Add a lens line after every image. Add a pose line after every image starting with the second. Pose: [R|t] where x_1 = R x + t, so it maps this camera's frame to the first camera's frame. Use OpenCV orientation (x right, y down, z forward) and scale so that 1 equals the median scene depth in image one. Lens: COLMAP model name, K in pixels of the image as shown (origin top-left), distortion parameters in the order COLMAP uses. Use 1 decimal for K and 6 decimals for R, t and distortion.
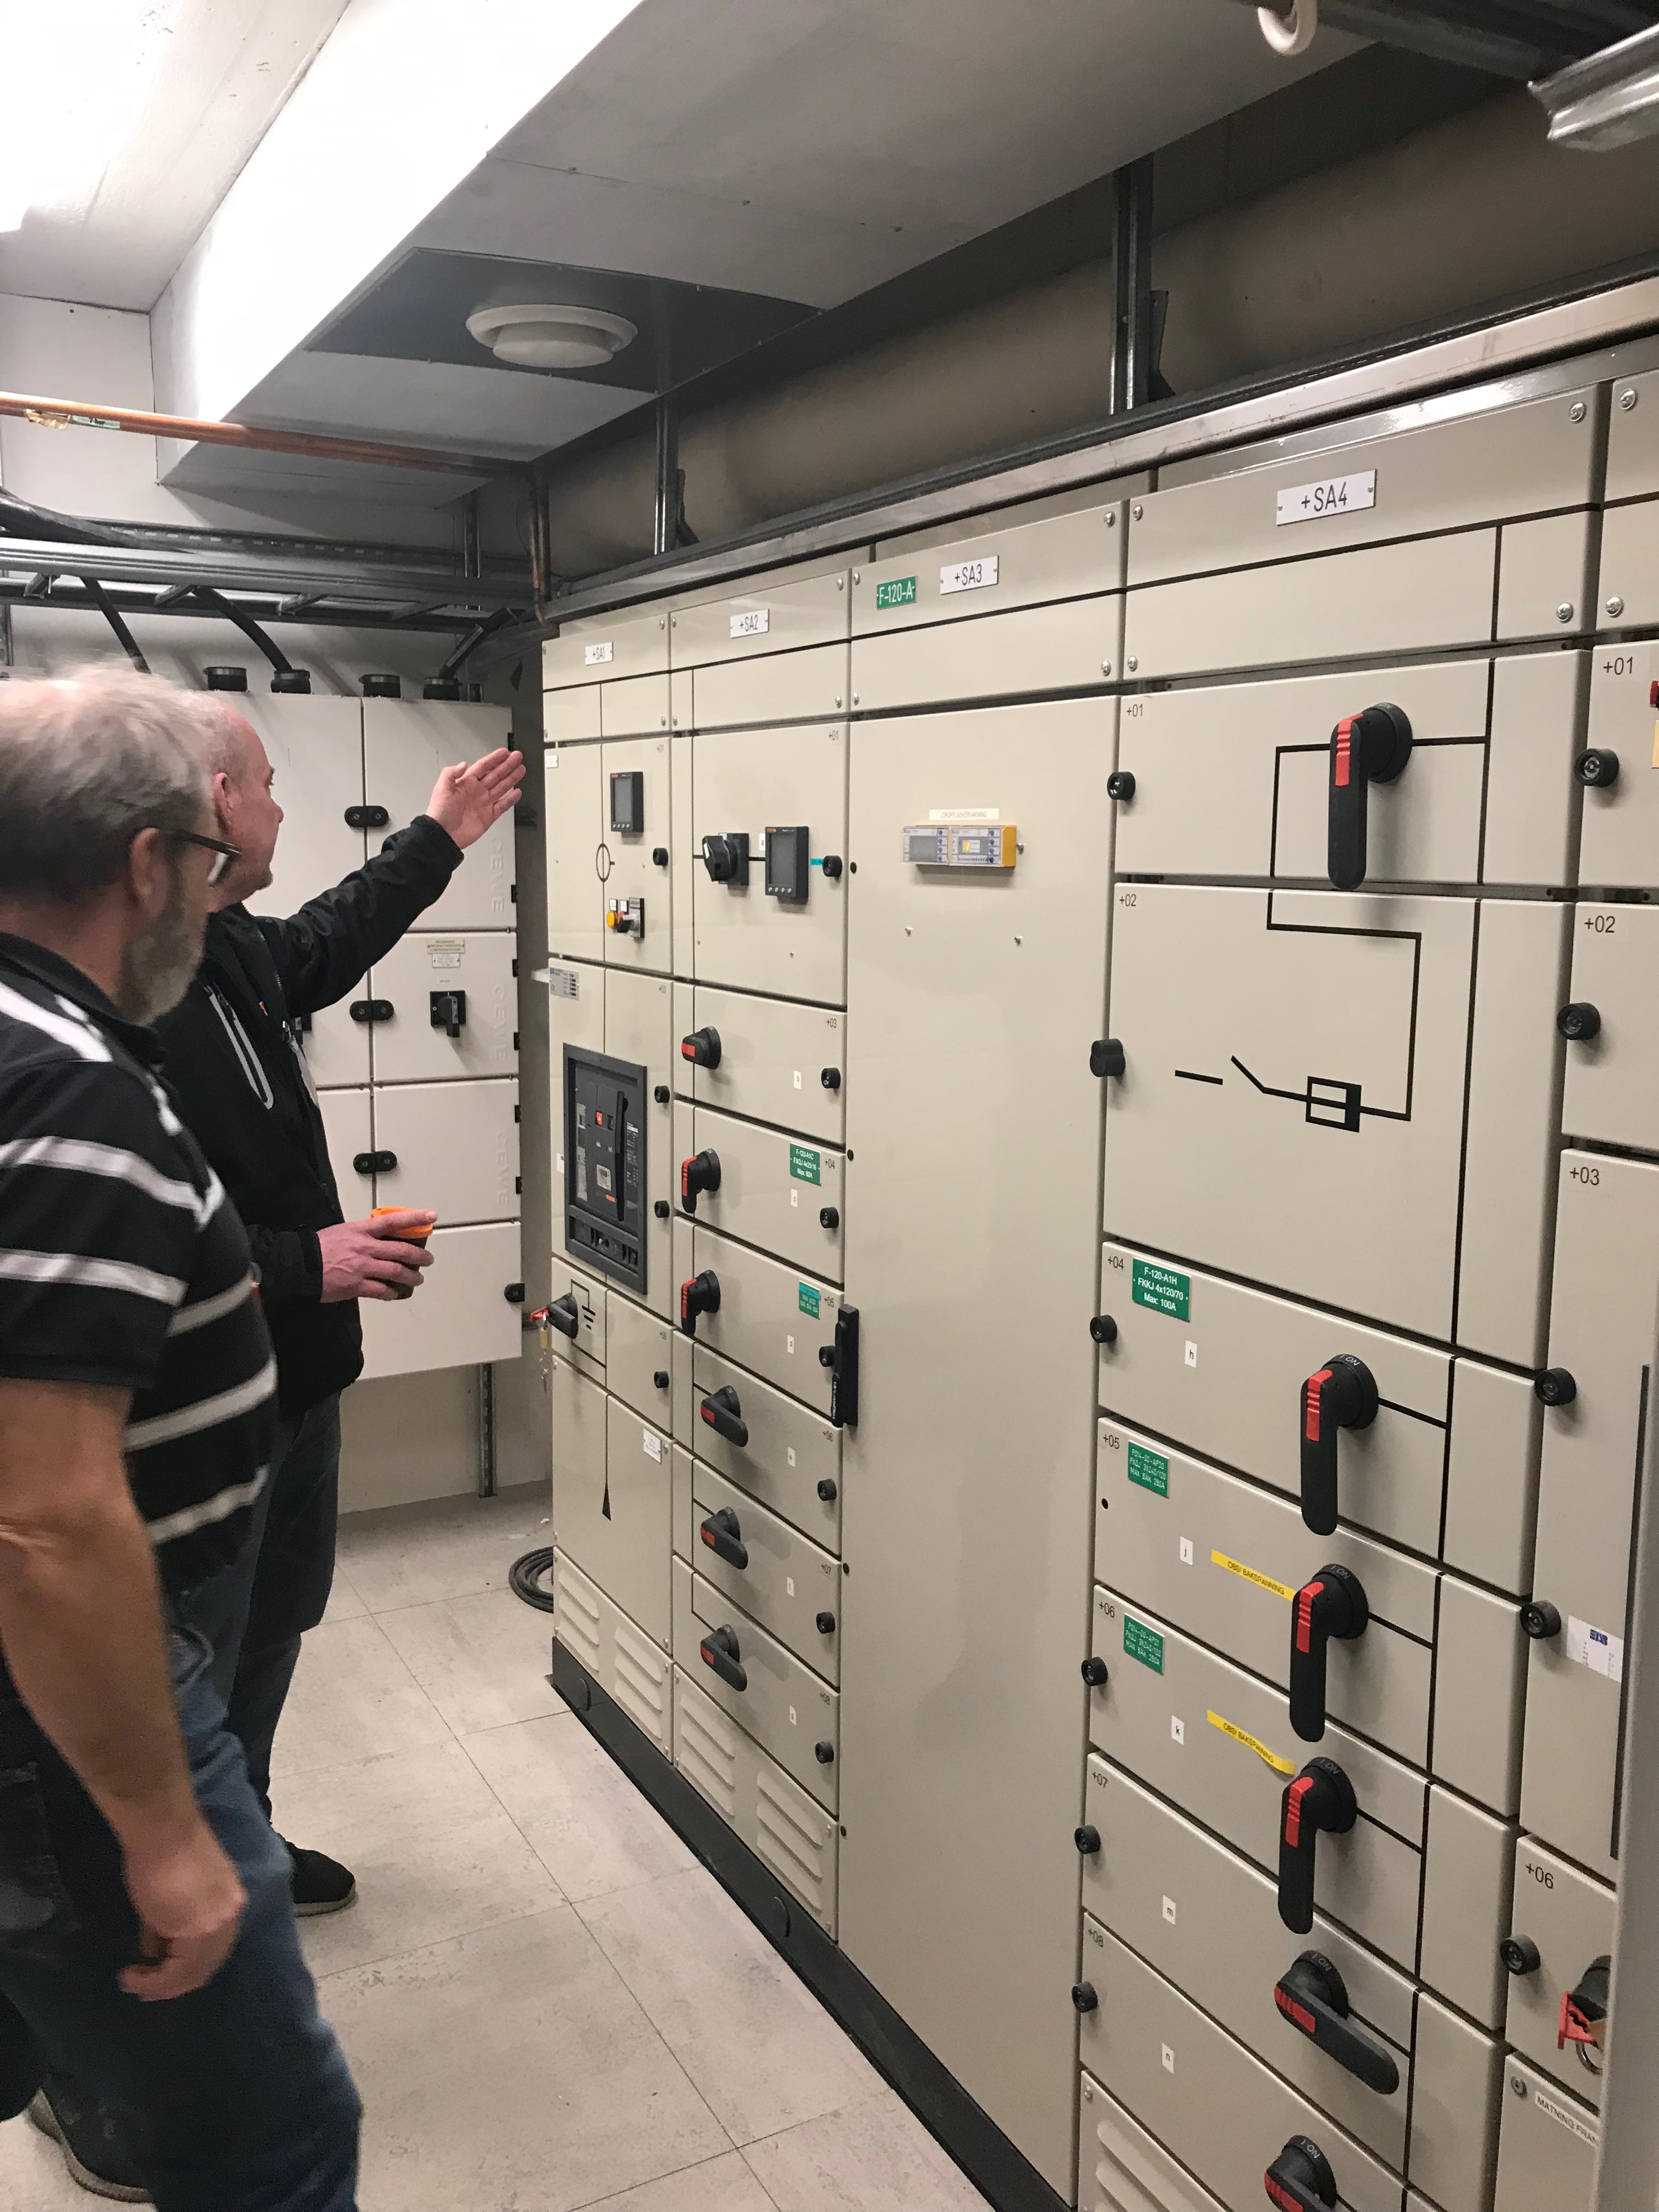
lens RADIAL K [[1839.9, 0, 829.8], [0, 1839.9, 1109.7], [0, 0, 1]] dist [0.002217, -0.003971]
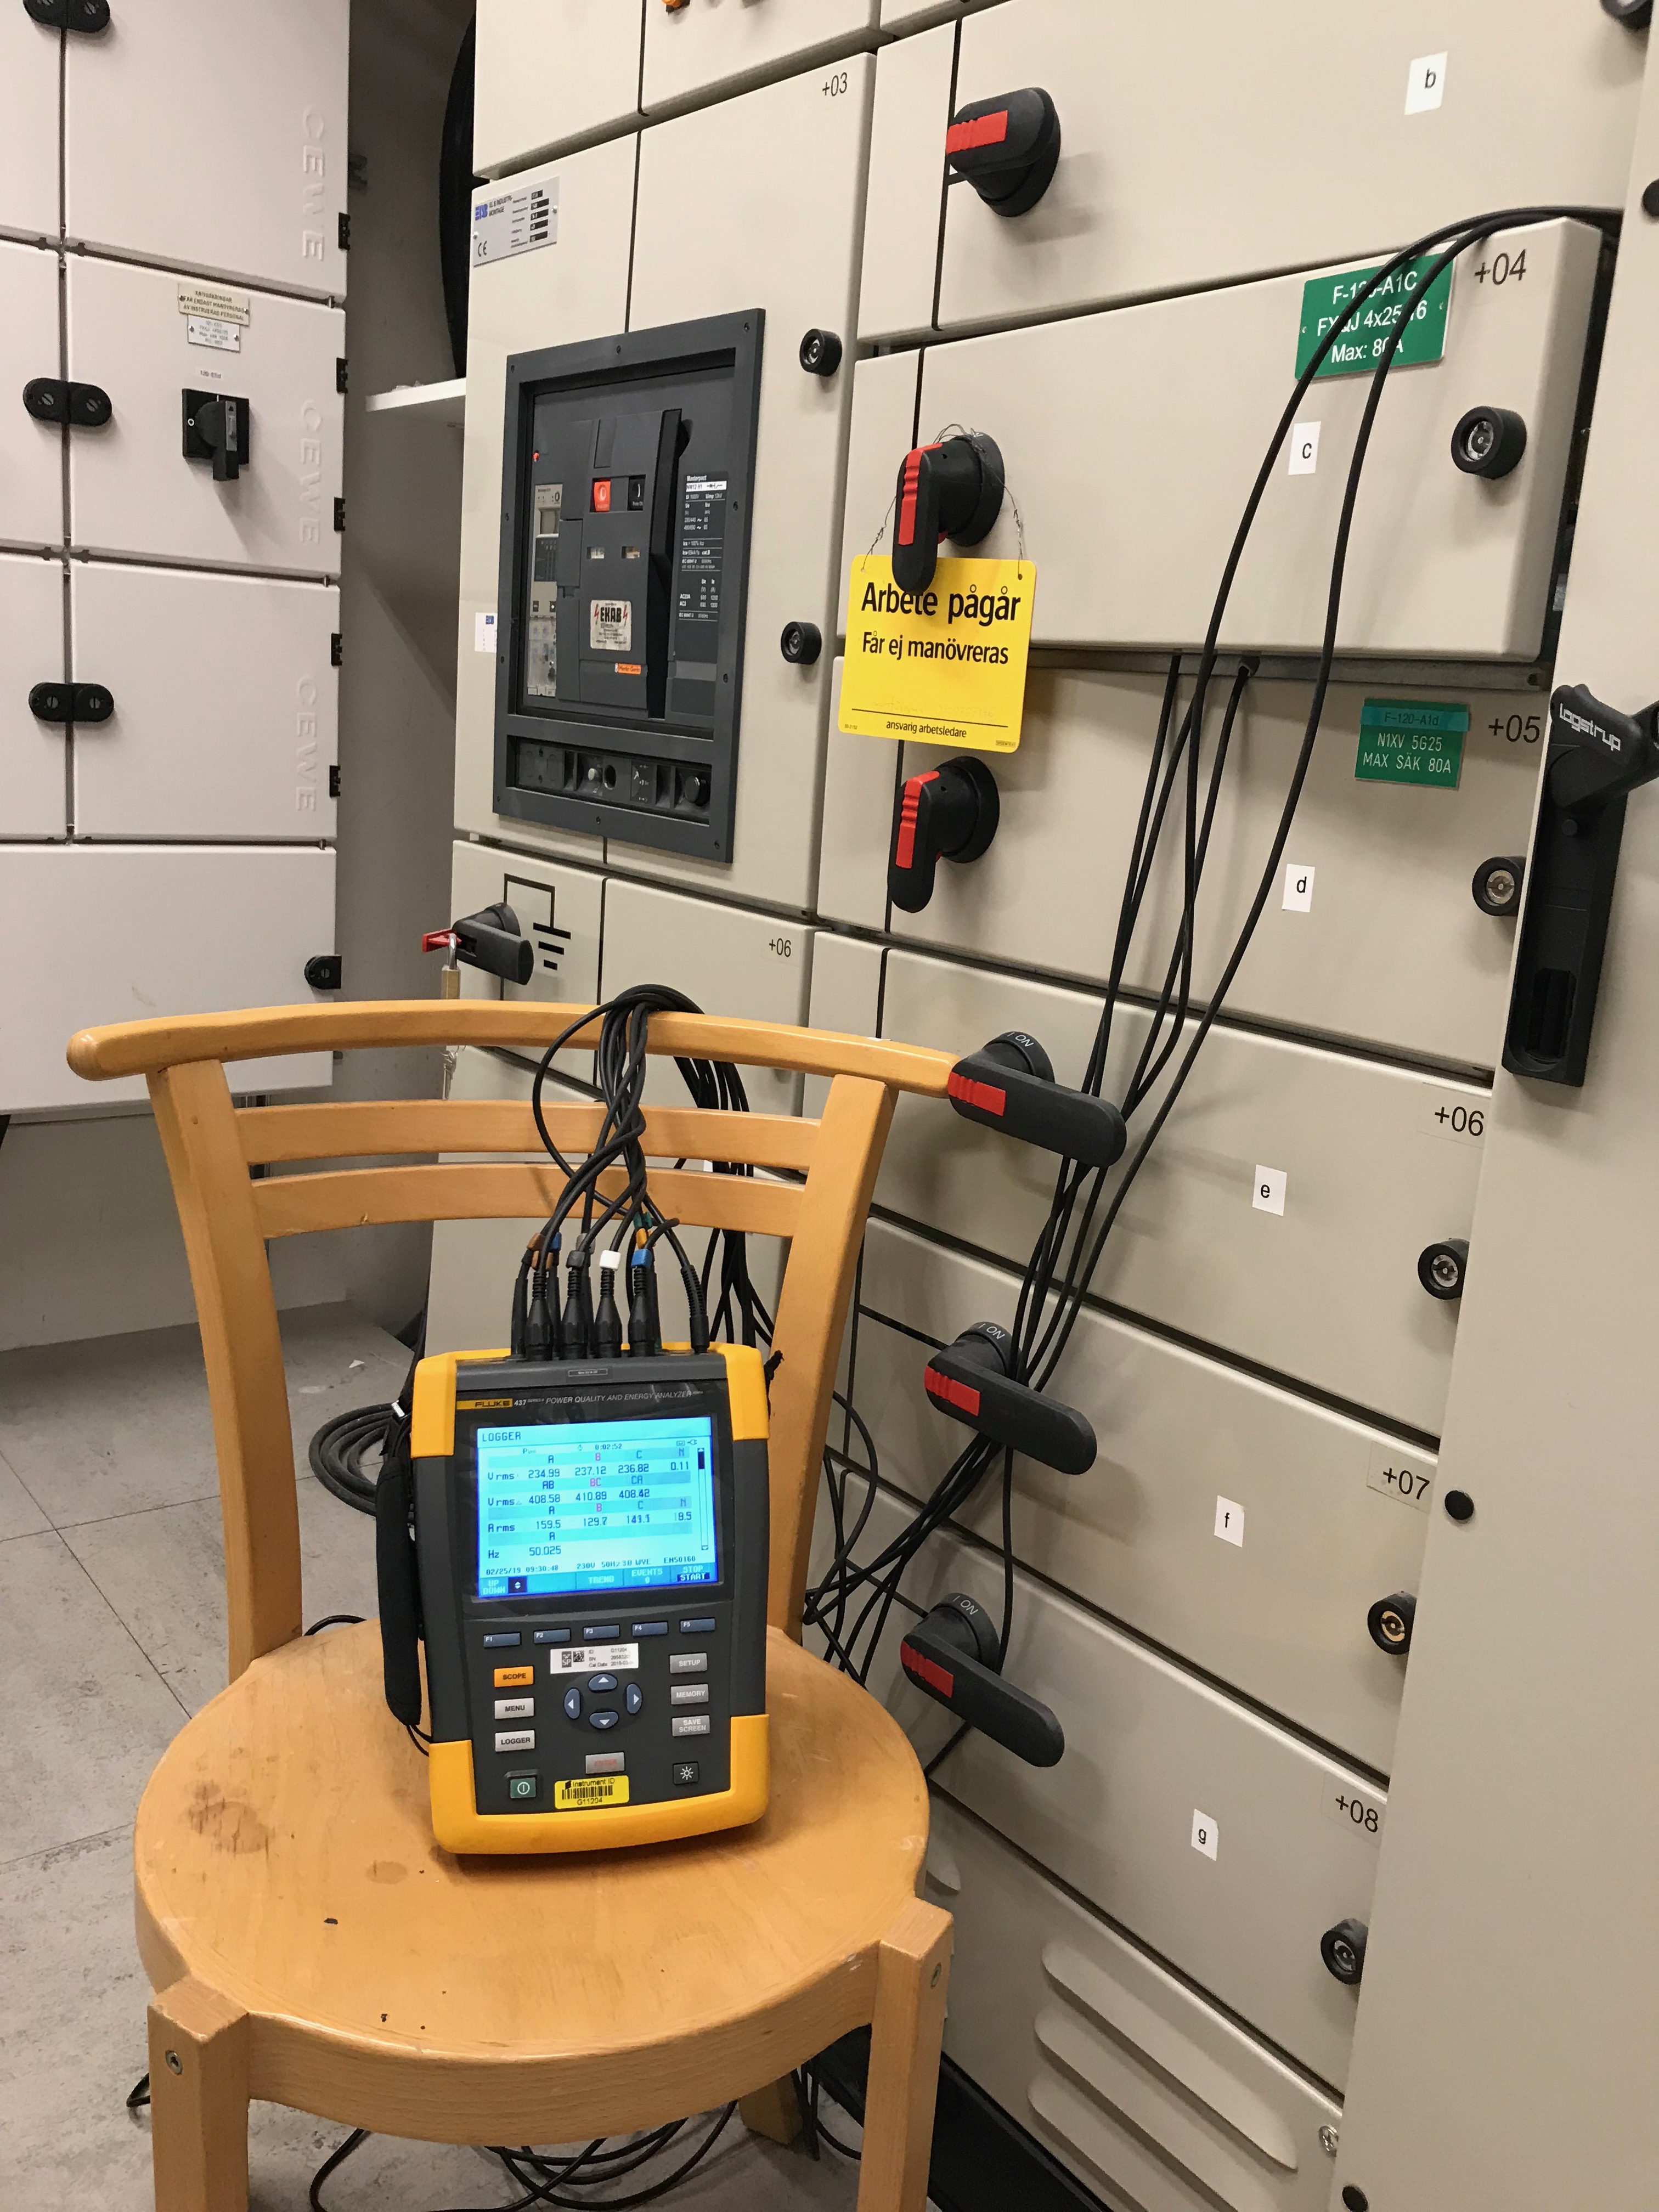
lens RADIAL K [[1839.9, 0, 827.2], [0, 1839.9, 1097.5], [0, 0, 1]] dist [0.002217, -0.003971]
pose [[0.986562, 0.027646, 0.161033, -0.131301], [-0.039556, 0.996676, 0.071226, 0.111859], [-0.158528, -0.076639, 0.984376, 0.497379]]
